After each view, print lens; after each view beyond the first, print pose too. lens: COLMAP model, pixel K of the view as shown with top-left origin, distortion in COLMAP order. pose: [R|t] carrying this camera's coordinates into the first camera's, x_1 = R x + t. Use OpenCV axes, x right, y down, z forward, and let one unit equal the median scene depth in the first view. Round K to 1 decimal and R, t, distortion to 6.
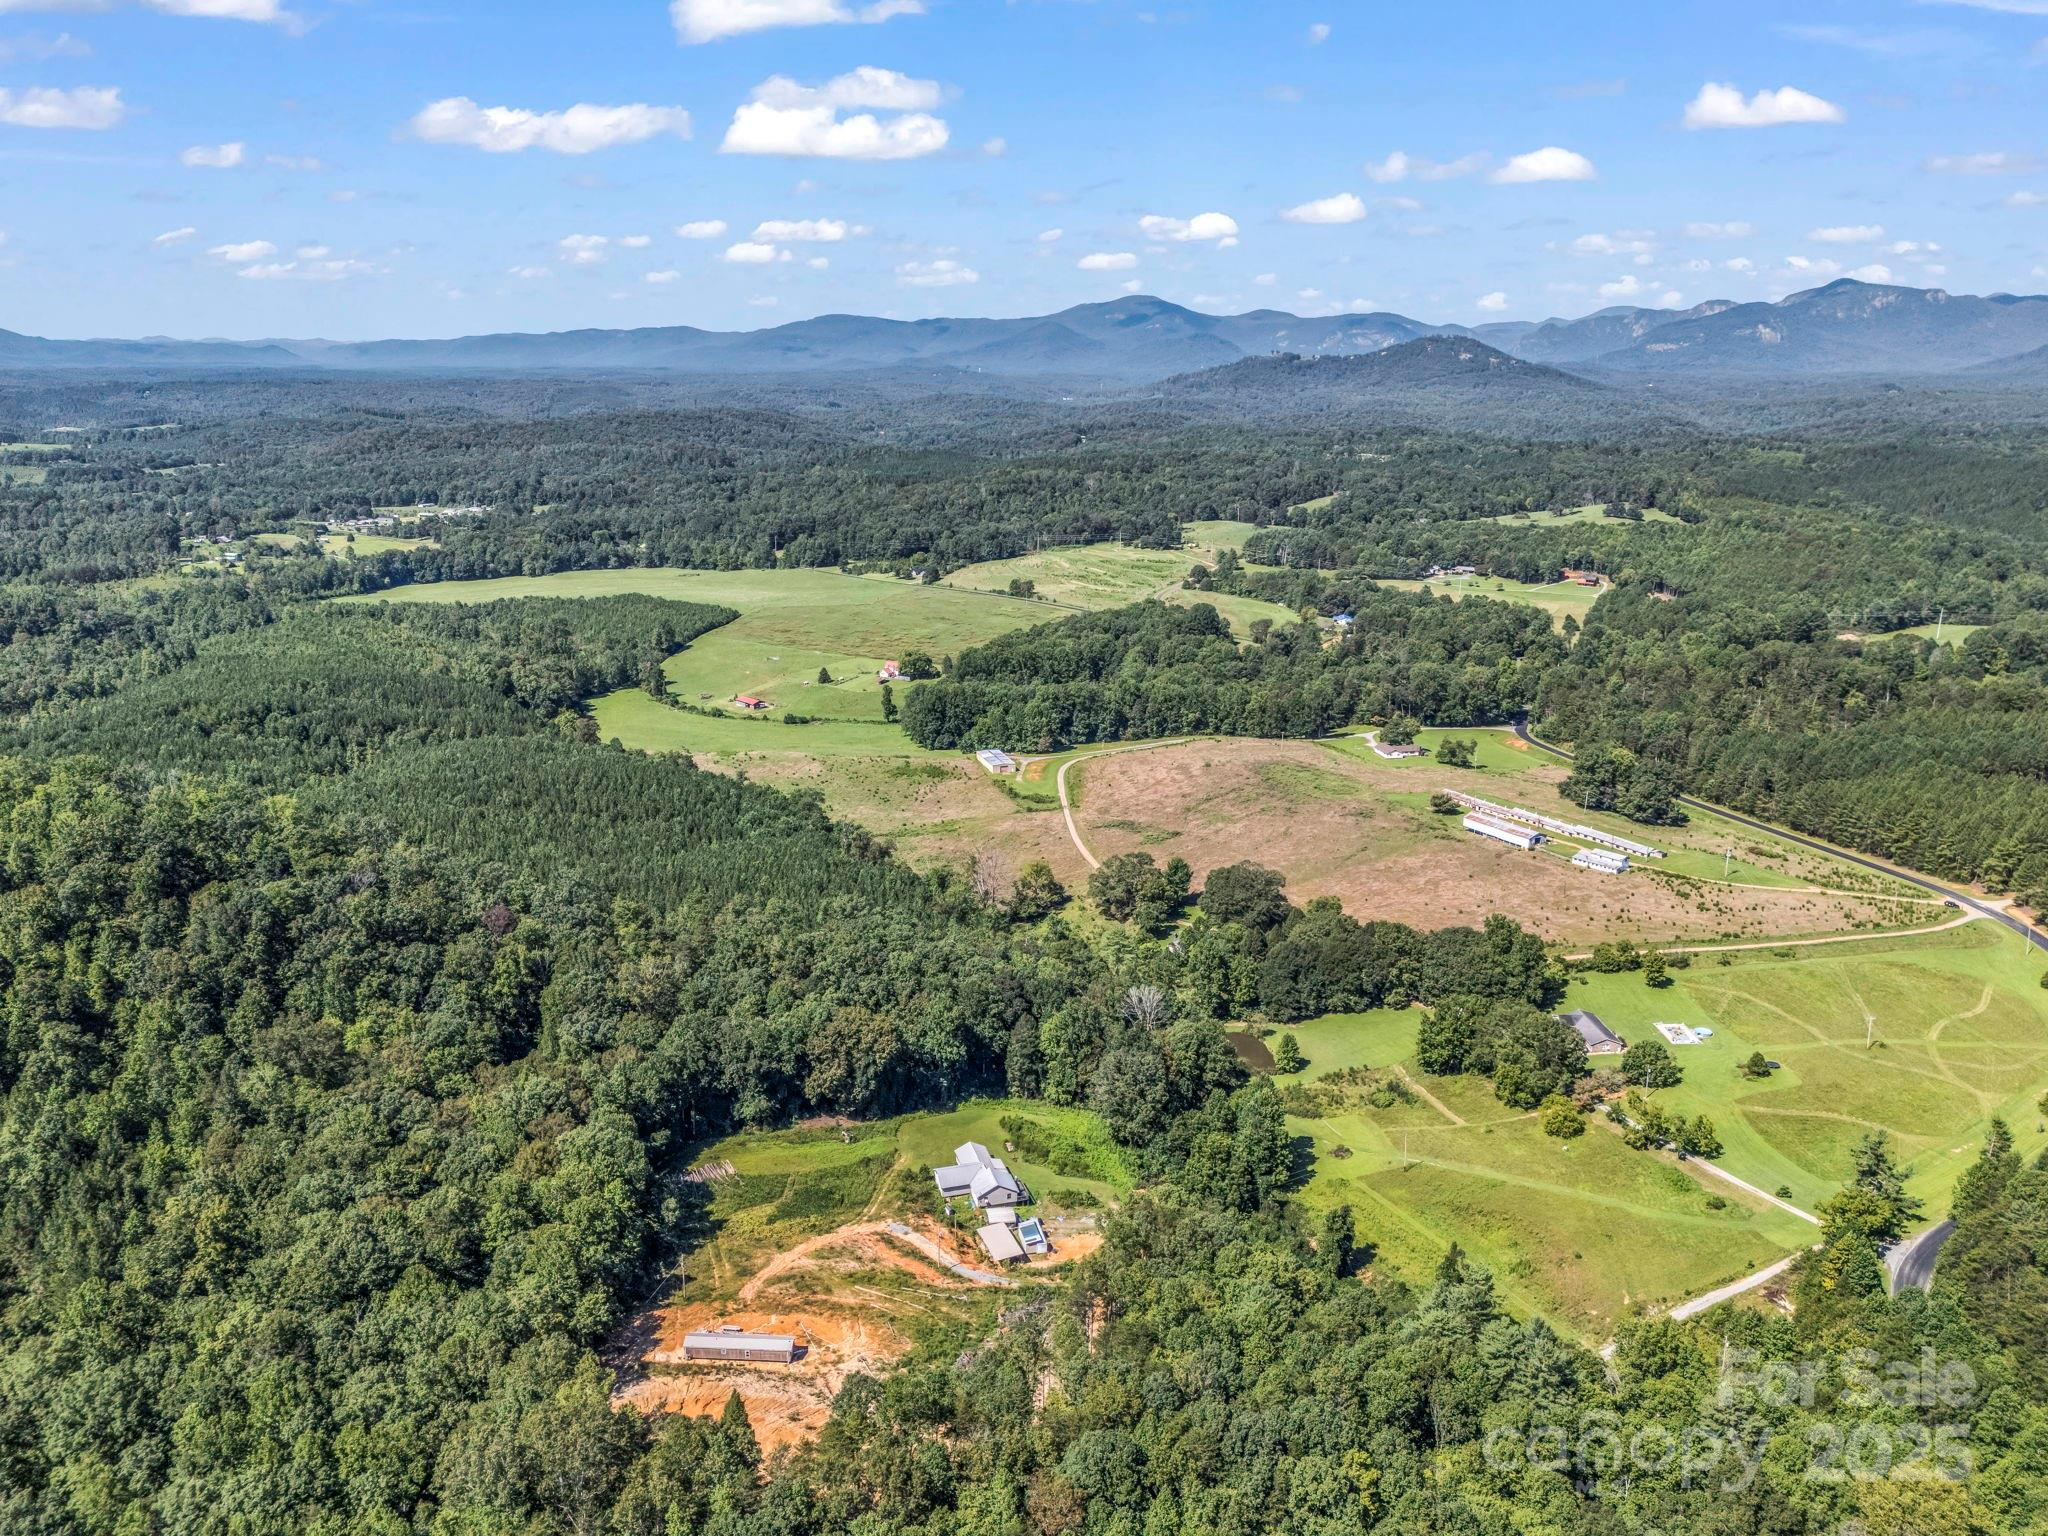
lens RADIAL K [[1518.9, 0, 1024.0], [0, 1518.9, 768.0], [0, 0, 1]] dist [0.079225, -0.074217]
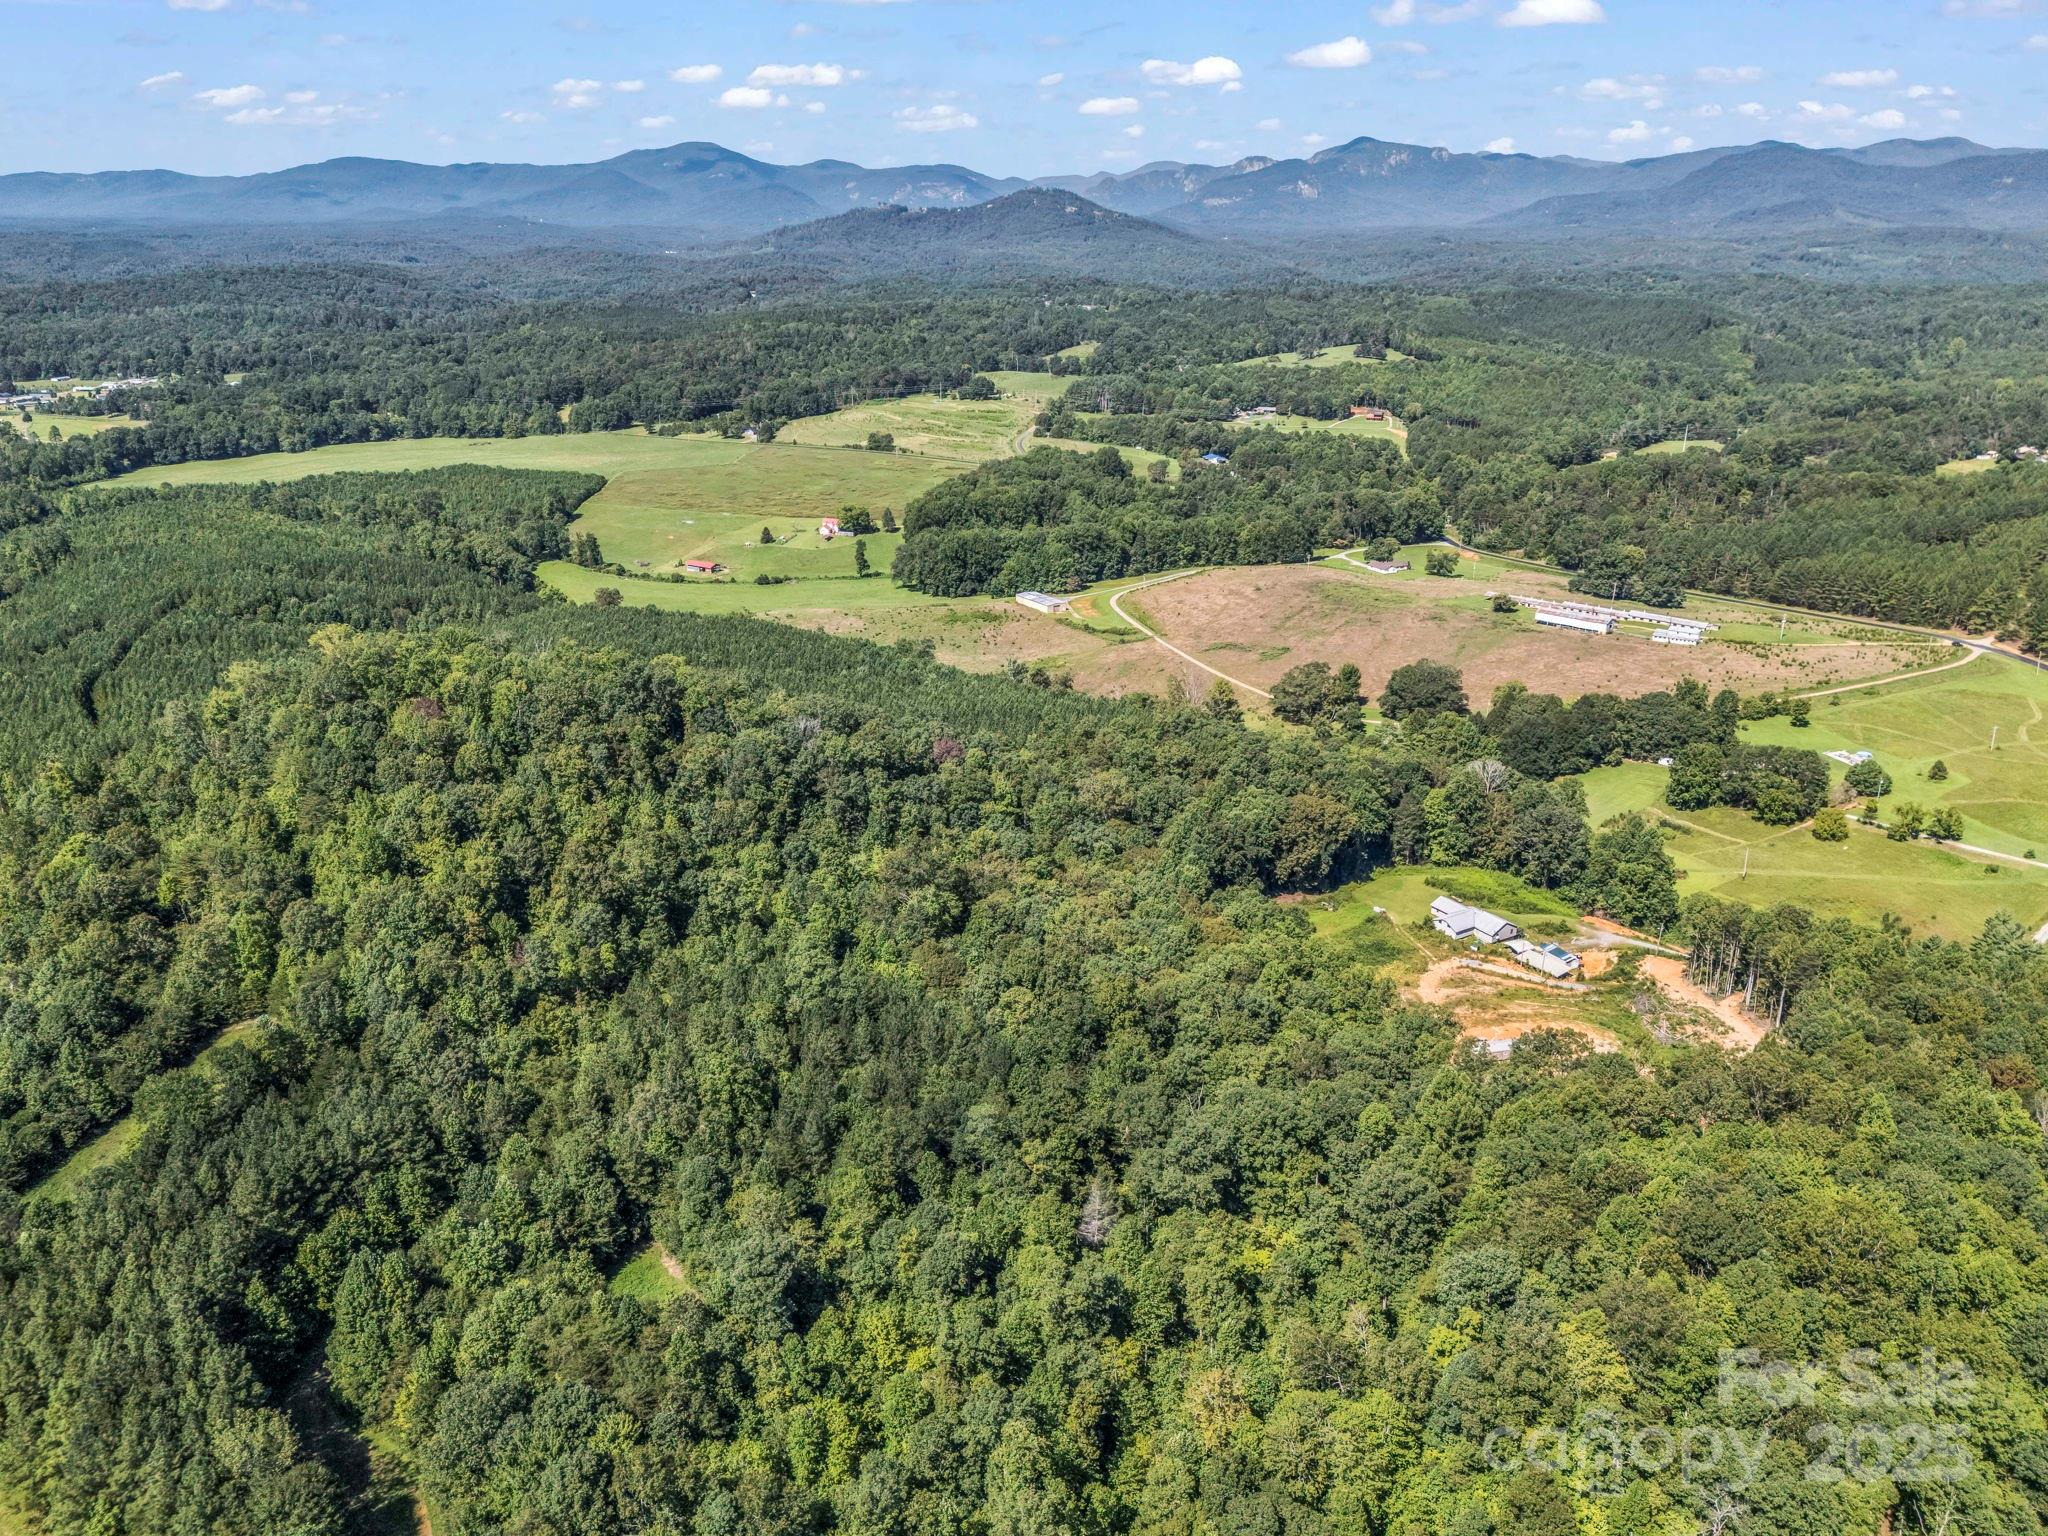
lens RADIAL K [[1518.9, 0, 1024.0], [0, 1518.9, 768.0], [0, 0, 1]] dist [0.079225, -0.074217]
pose [[0.960306, -0.096283, 0.261805, -0.182057], [0.073326, 0.992666, 0.096108, 0.004519], [-0.269139, -0.073096, 0.960324, -0.004071]]
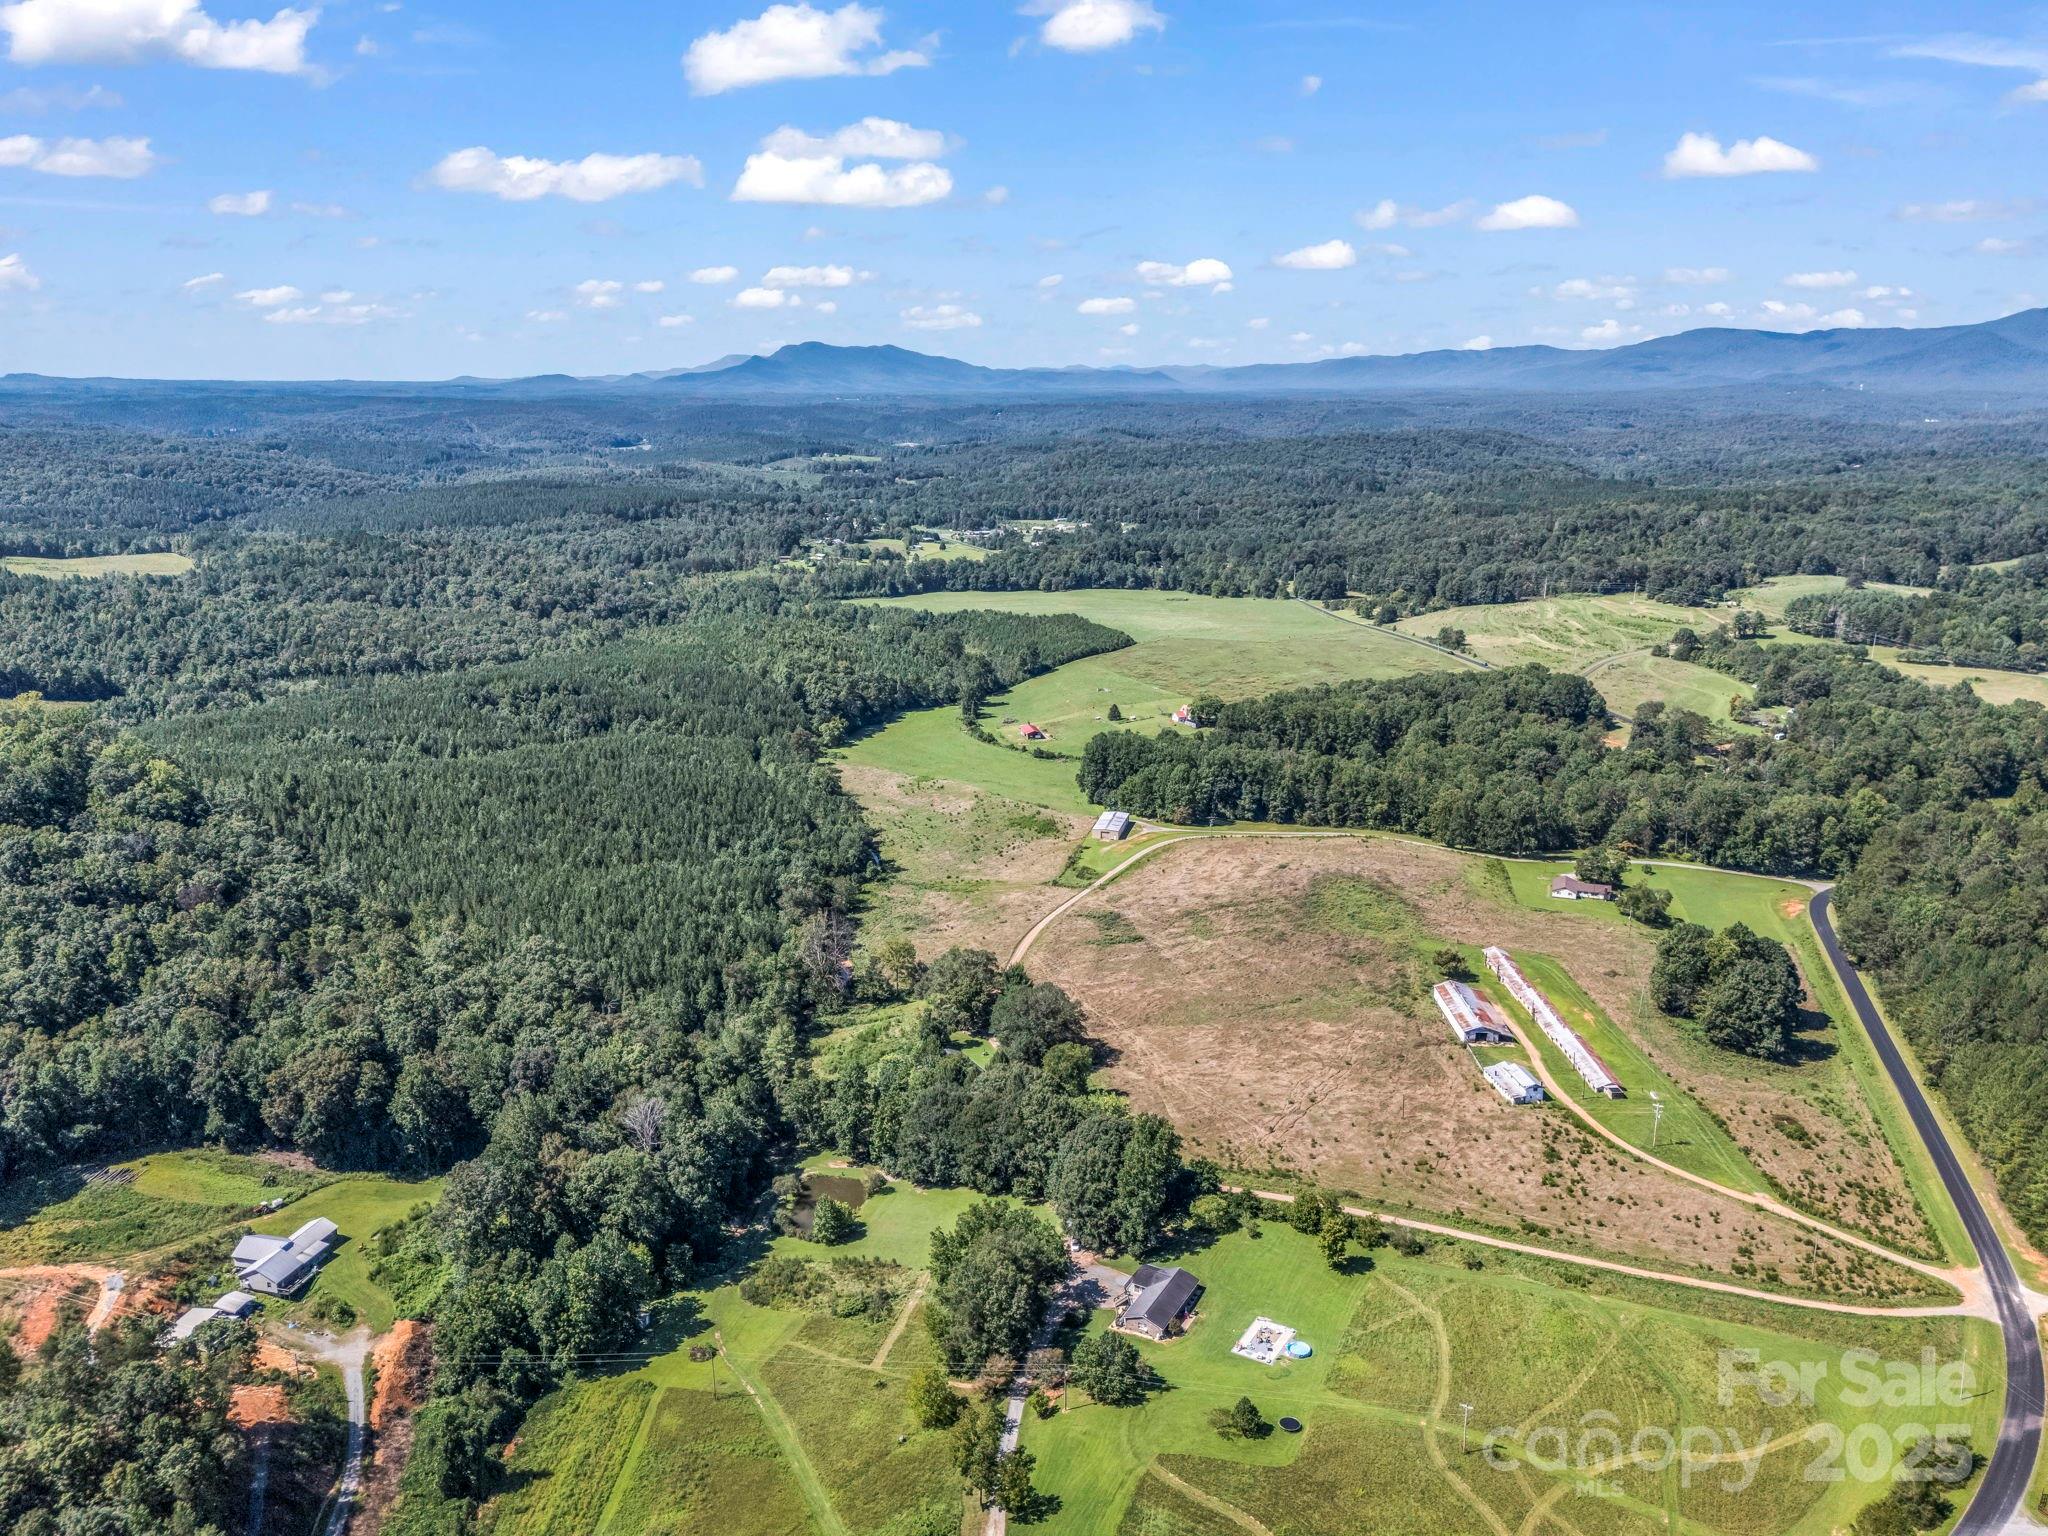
lens RADIAL K [[1515.1, 0, 1029.2], [0, 1515.1, 795.9], [0, 0, 1]] dist [0.100406, -0.113433]
pose [[0.859139, 0.134506, -0.493749, 0.219814], [-0.132607, 0.990399, 0.039063, -0.029128], [0.494263, 0.031914, 0.868727, 0.114058]]
